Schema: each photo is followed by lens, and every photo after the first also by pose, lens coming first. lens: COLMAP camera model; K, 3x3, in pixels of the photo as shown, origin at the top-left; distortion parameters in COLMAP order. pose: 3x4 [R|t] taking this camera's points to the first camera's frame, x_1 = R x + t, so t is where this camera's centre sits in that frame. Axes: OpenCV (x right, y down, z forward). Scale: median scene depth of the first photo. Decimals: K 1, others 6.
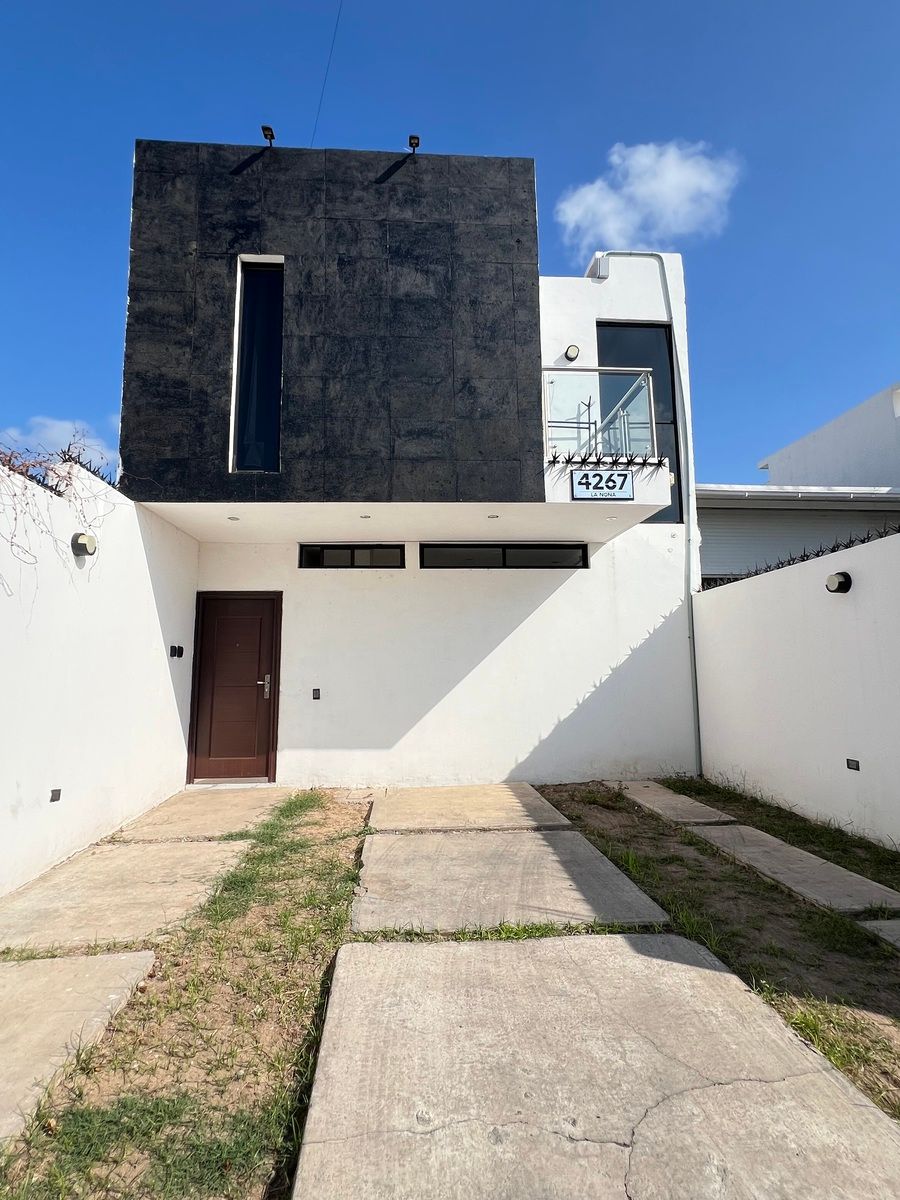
lens RADIAL K [[596.1, 0, 445.0], [0, 596.1, 598.5], [0, 0, 1]] dist [-0.018719, 0.002120]
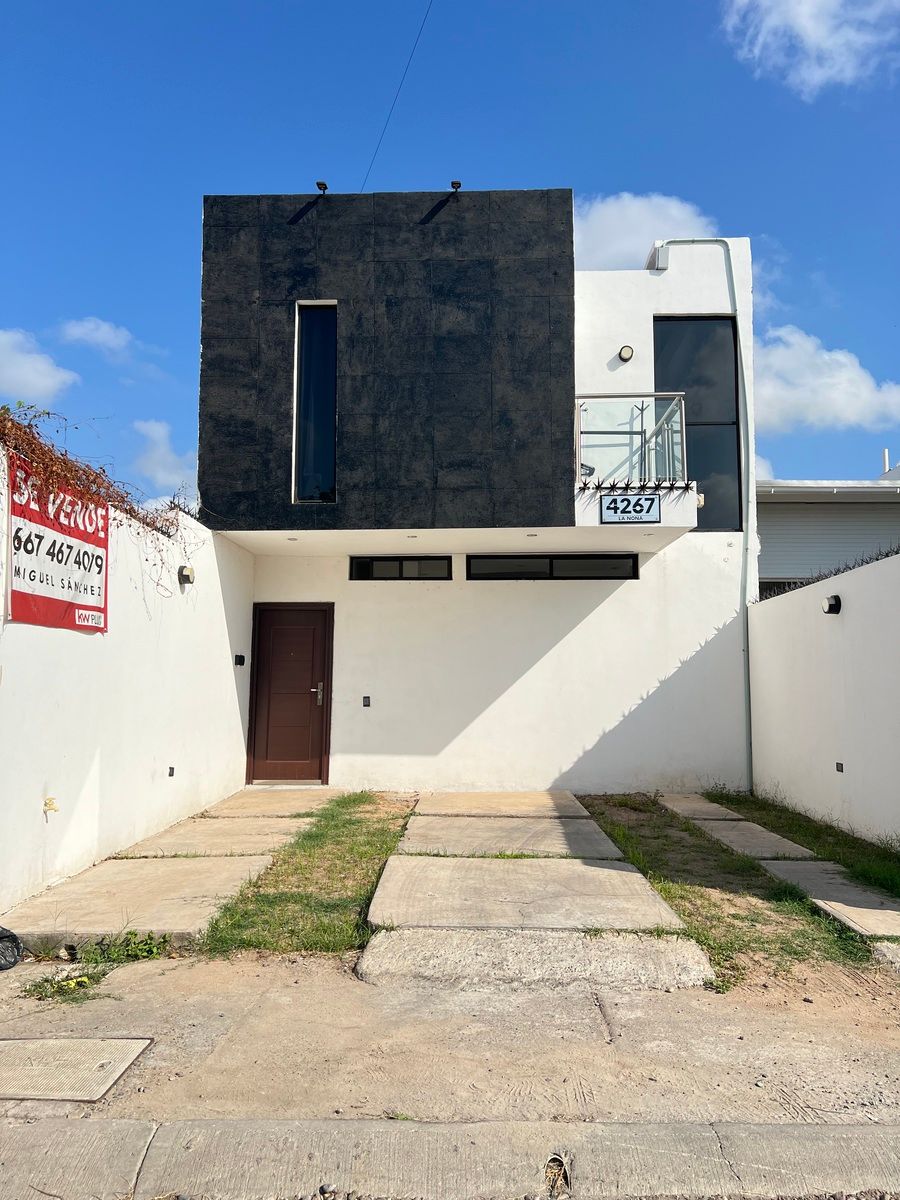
lens RADIAL K [[904.9, 0, 451.6], [0, 904.9, 599.3], [0, 0, 1]] dist [0.005942, -0.004051]
pose [[0.994843, 0.002457, -0.101393, 0.107923], [-0.000174, 0.999746, 0.022527, -0.063419], [0.101423, -0.022393, 0.994591, -0.646435]]
